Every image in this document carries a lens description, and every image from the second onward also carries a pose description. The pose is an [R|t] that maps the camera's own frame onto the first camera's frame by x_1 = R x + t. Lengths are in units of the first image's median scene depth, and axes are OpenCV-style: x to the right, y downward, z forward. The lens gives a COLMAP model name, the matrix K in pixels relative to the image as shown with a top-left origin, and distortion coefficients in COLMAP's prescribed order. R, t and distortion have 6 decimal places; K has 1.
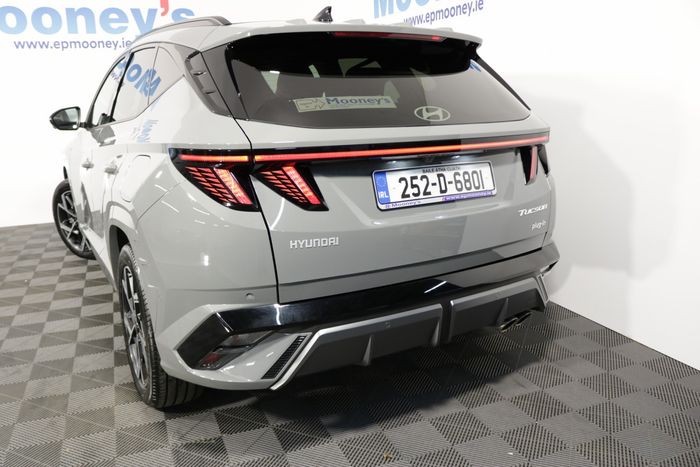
lens RADIAL K [[577.3, 0, 350.0], [0, 577.3, 233.5], [0, 0, 1]] dist [-0.152017, 0.101342]
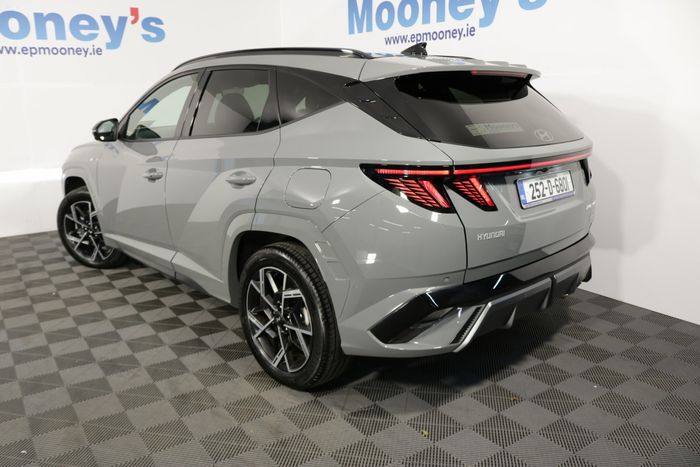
lens RADIAL K [[577.3, 0, 350.0], [0, 577.3, 233.5], [0, 0, 1]] dist [-0.152017, 0.101342]
pose [[0.972865, -0.045934, 0.226767, -0.524462], [0.045422, 0.998940, 0.007477, -0.009781], [-0.226870, 0.003027, 0.973920, -0.157499]]
